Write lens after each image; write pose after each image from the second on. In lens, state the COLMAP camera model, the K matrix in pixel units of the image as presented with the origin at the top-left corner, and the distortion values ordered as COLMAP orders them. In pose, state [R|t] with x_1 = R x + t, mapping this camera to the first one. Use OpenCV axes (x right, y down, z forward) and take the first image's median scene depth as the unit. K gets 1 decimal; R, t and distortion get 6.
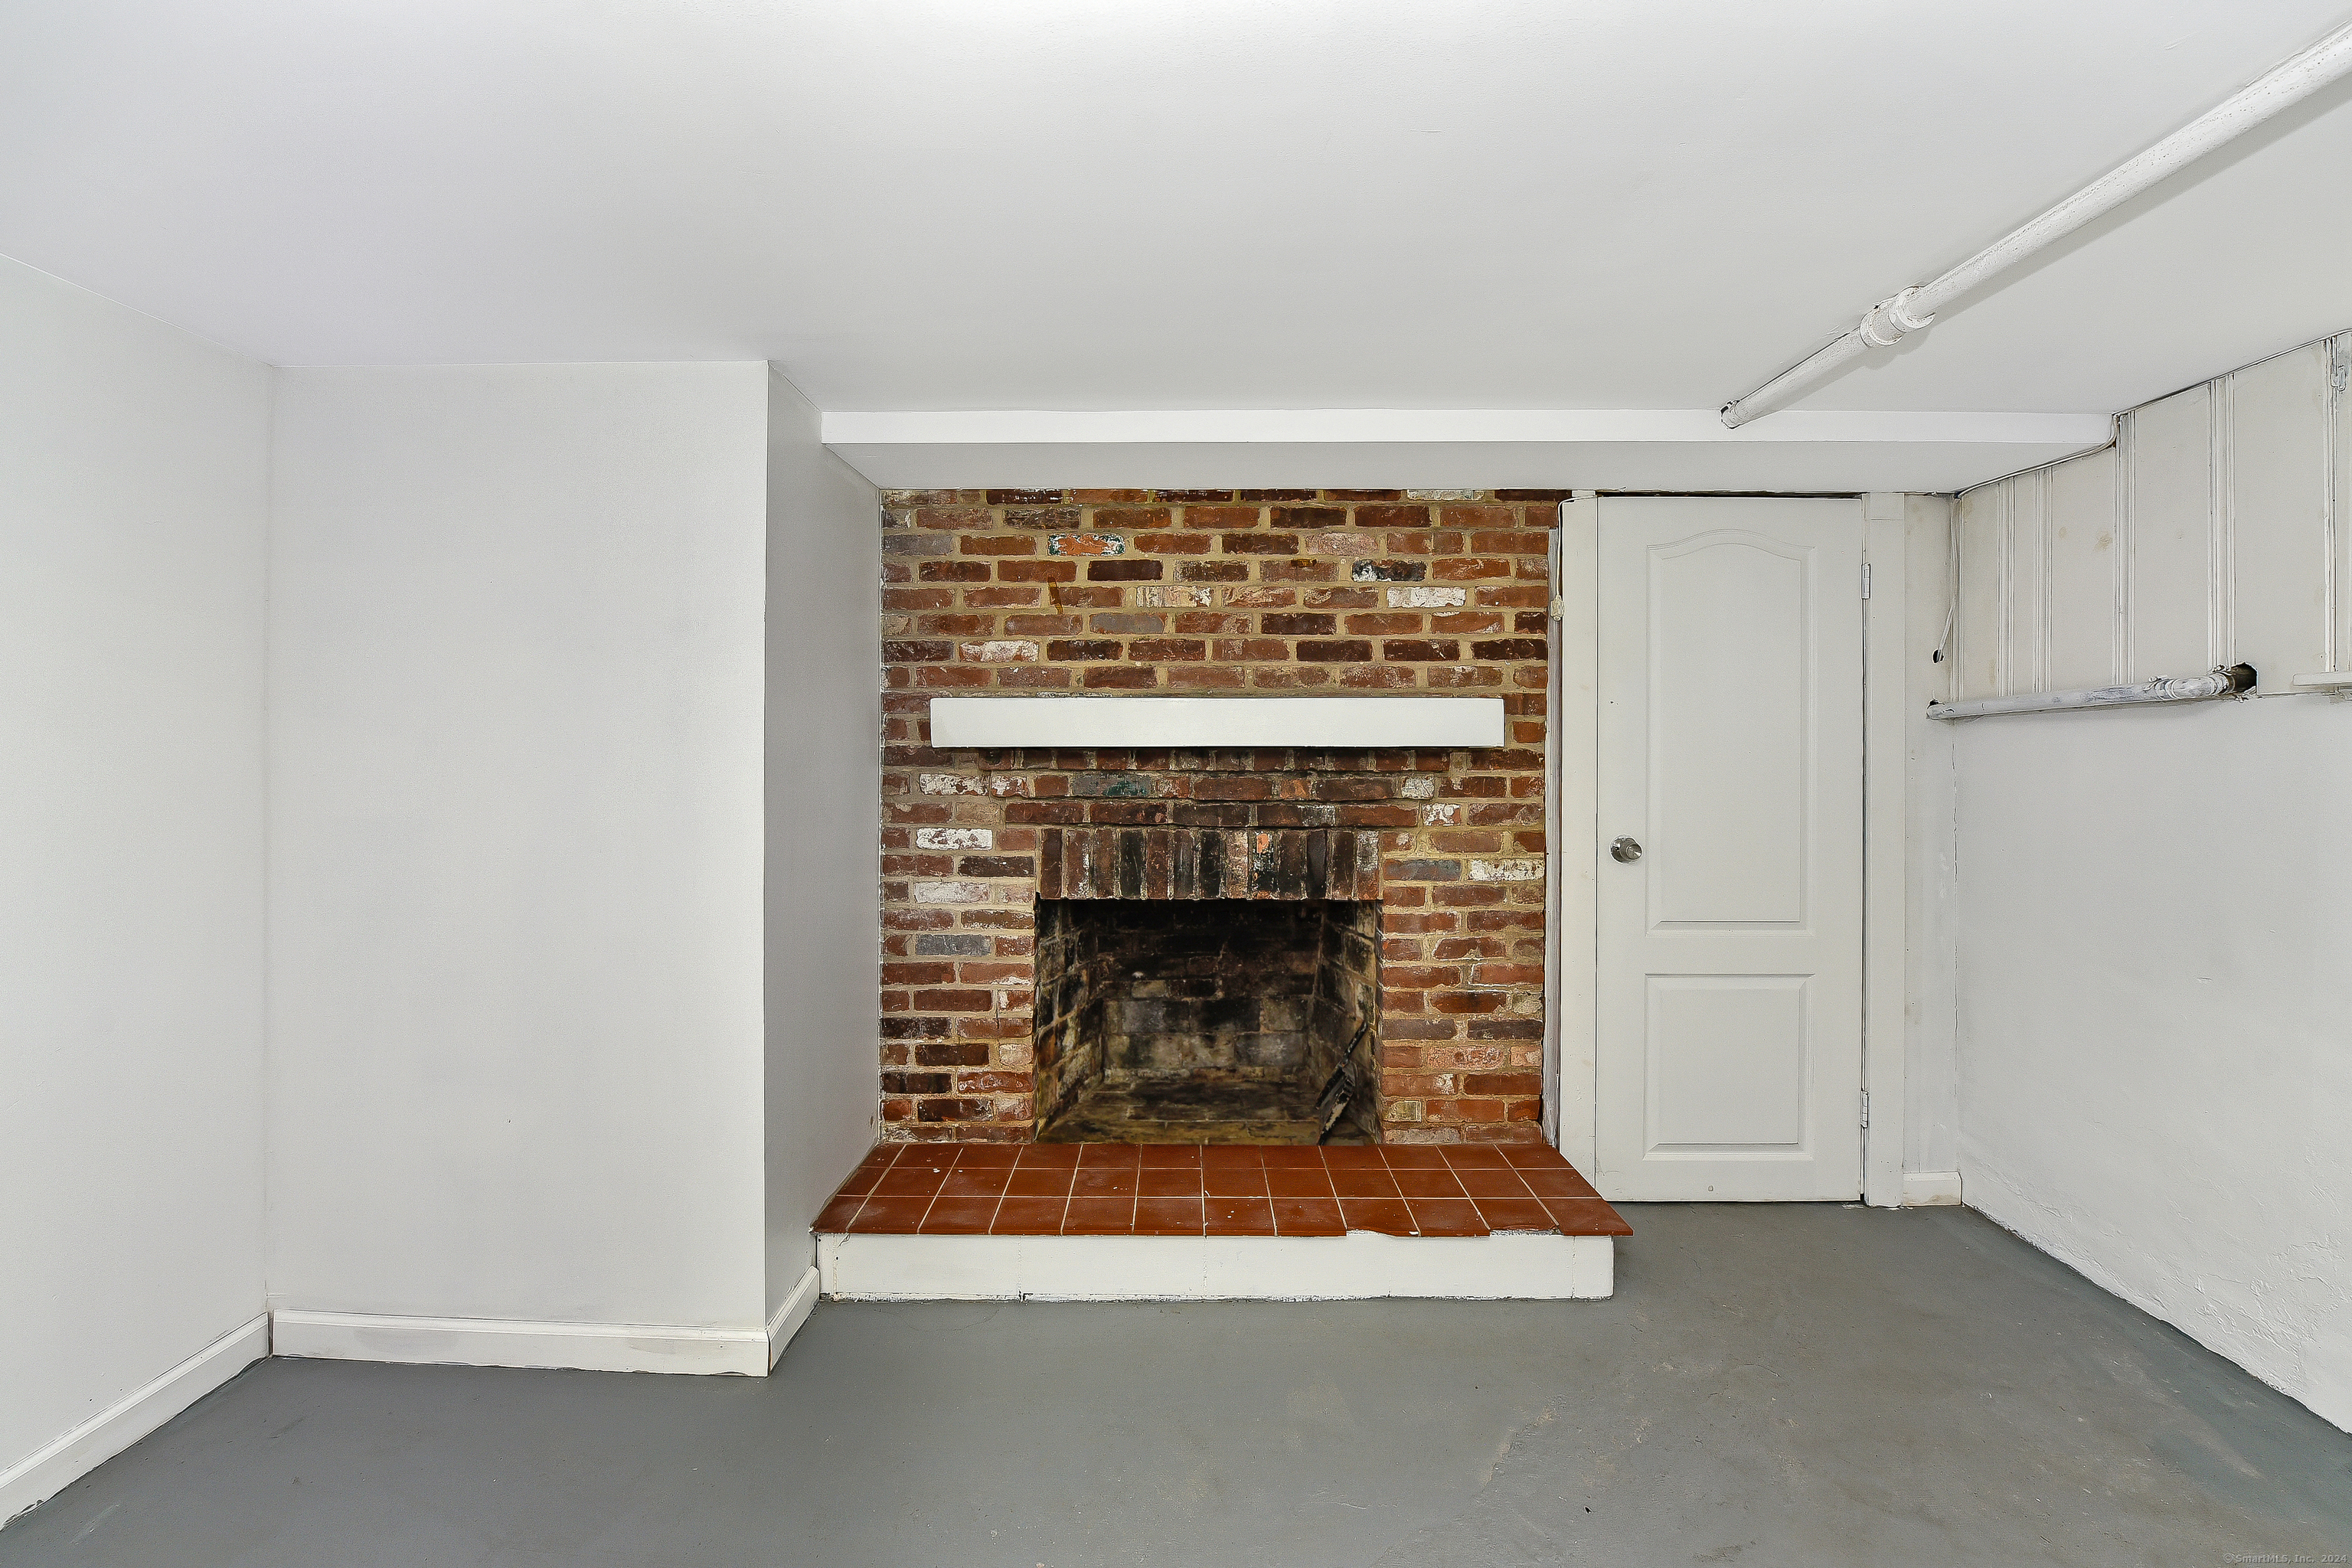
lens RADIAL K [[919.7, 0, 1166.7], [0, 919.7, 725.3], [0, 0, 1]] dist [-0.013571, -0.000115]
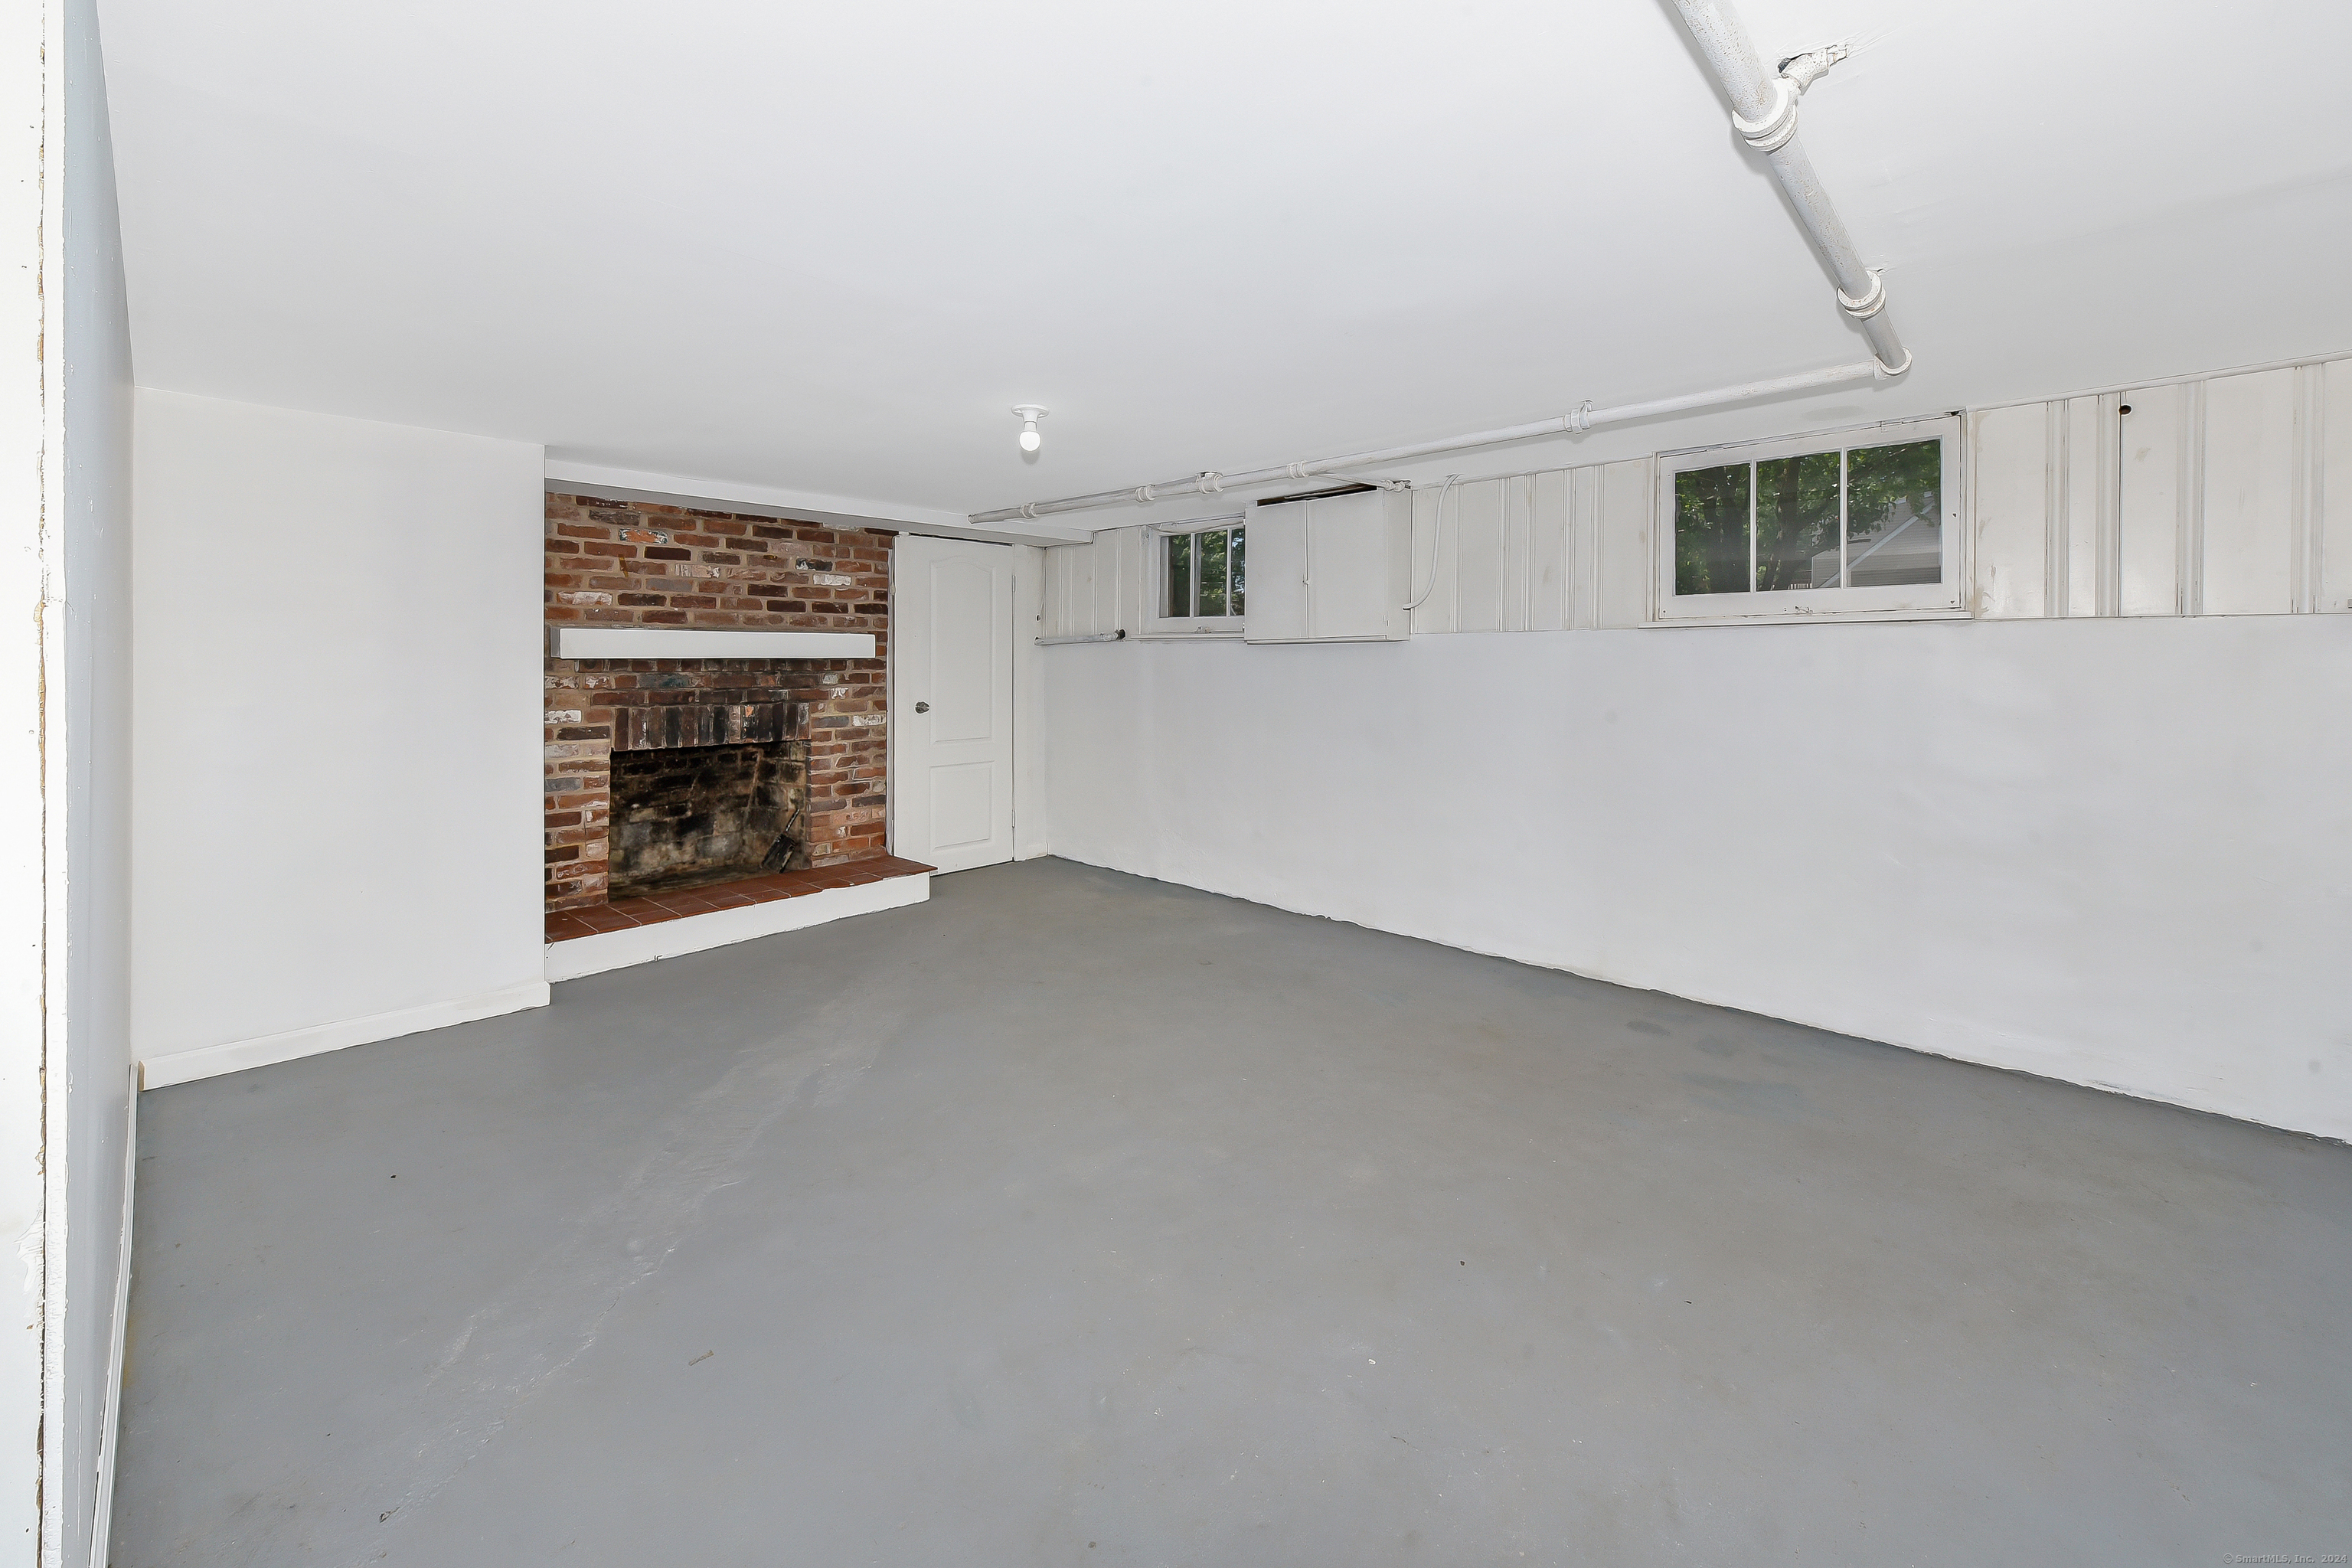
lens RADIAL K [[943.3, 0, 1164.1], [0, 943.3, 783.8], [0, 0, 1]] dist [-0.000608, -0.000049]
pose [[0.671679, -0.098781, 0.734227, -0.728664], [-0.021621, 0.988035, 0.152707, -0.032857], [-0.740527, -0.118445, 0.661506, -0.858186]]
